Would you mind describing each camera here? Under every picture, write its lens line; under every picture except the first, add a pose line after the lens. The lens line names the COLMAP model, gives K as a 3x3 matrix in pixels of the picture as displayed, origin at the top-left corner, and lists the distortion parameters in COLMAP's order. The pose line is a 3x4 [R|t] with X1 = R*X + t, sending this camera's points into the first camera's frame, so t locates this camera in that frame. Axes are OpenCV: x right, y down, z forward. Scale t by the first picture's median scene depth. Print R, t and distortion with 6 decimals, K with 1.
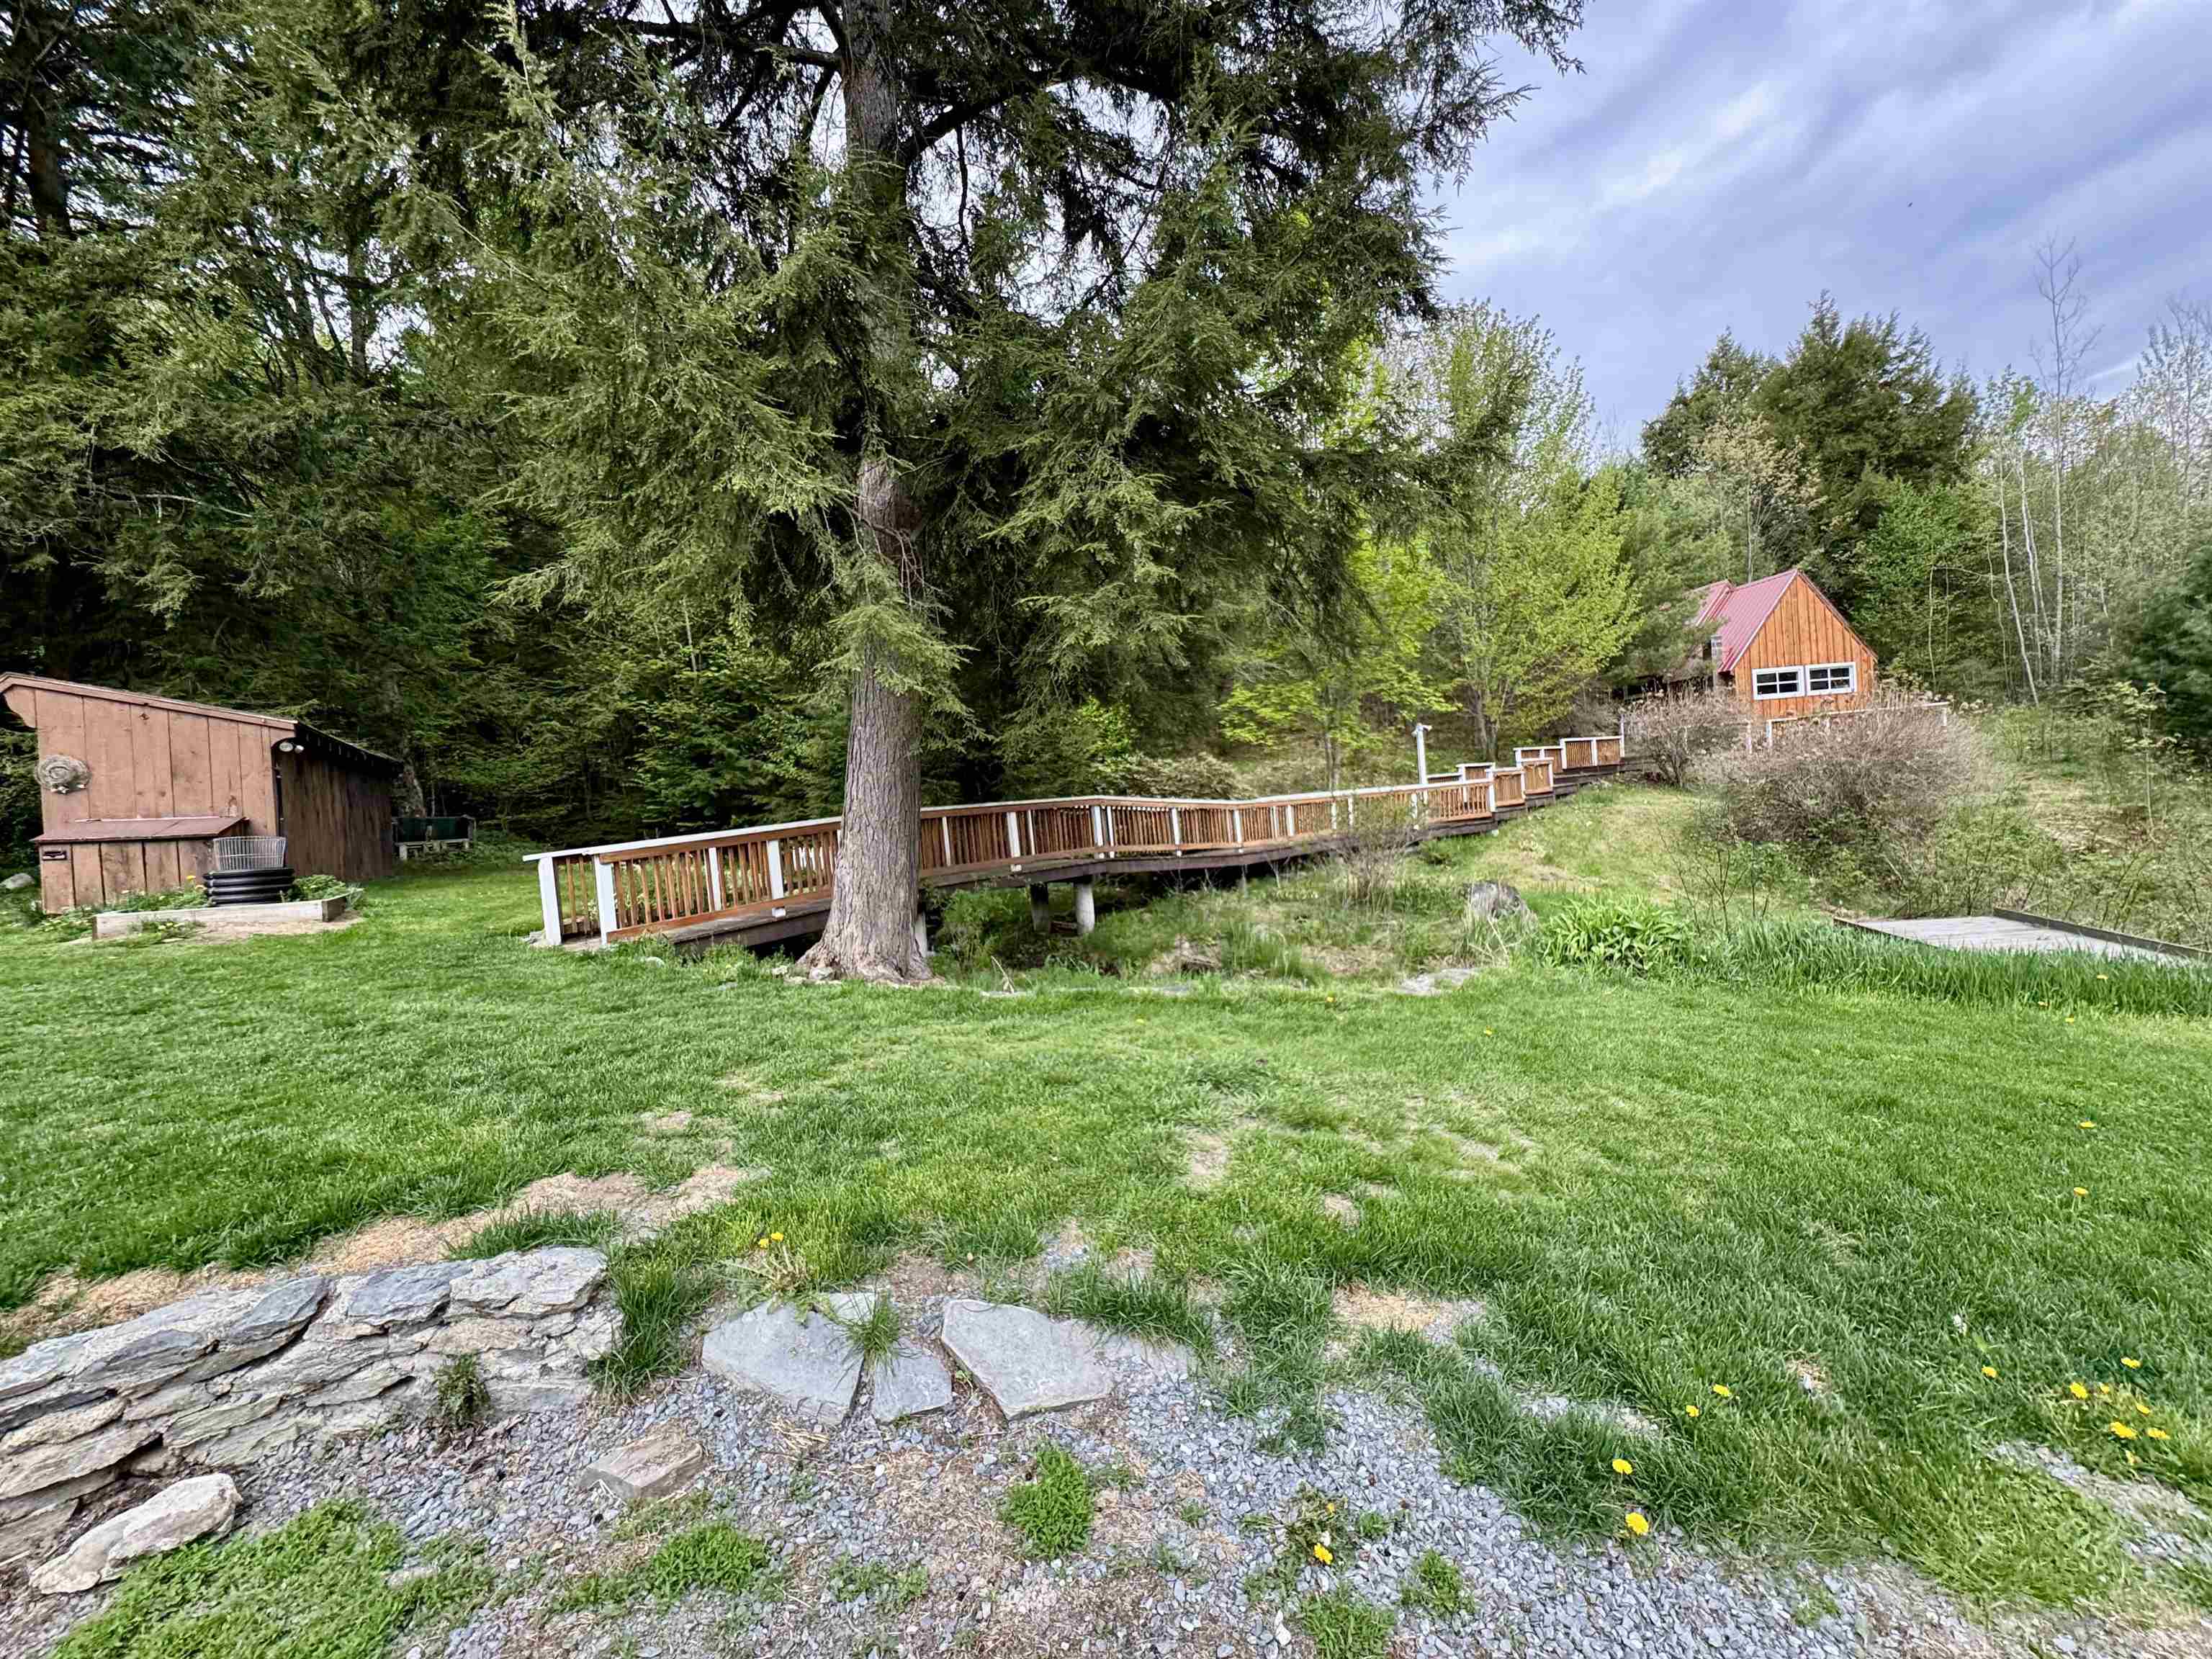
lens RADIAL K [[881.7, 0, 1108.2], [0, 881.7, 838.6], [0, 0, 1]] dist [-0.004631, 0.000712]
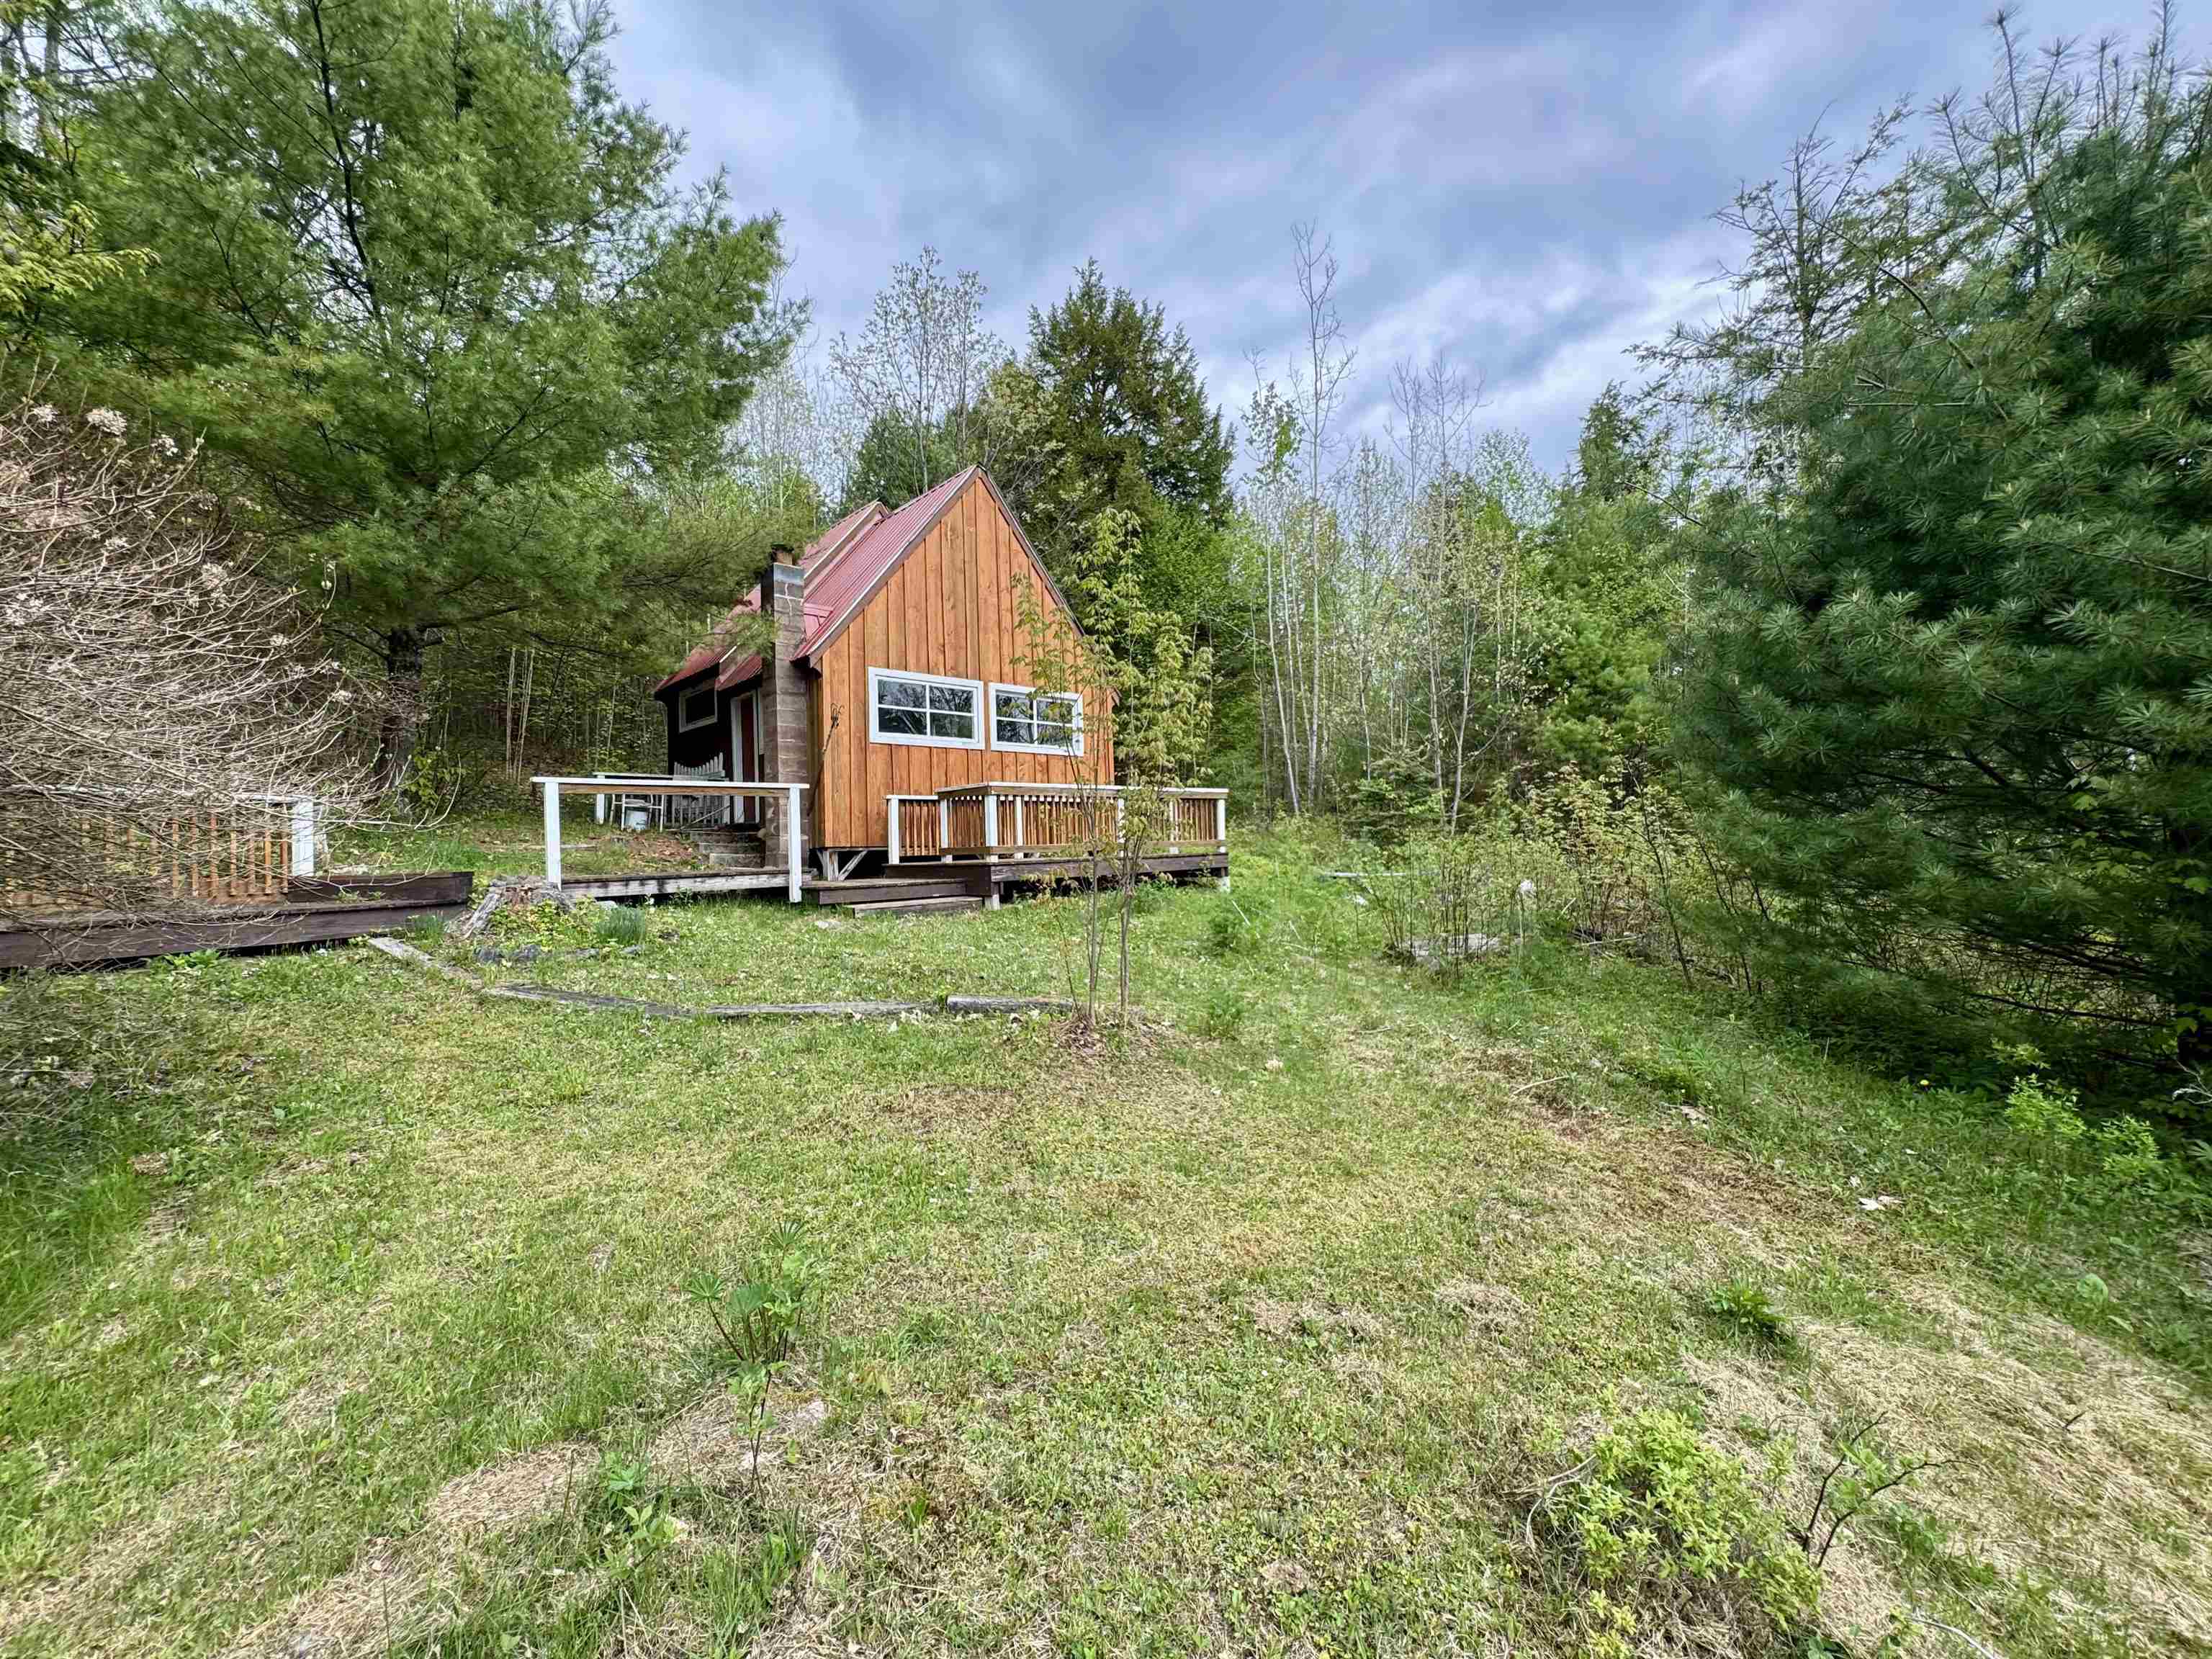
lens RADIAL K [[881.7, 0, 1113.2], [0, 881.7, 831.2], [0, 0, 1]] dist [-0.004631, 0.000712]
pose [[0.785285, 0.073387, 0.614770, 0.773316], [-0.013741, 0.994772, -0.101197, -0.105507], [-0.618982, 0.071021, 0.782188, 0.832755]]
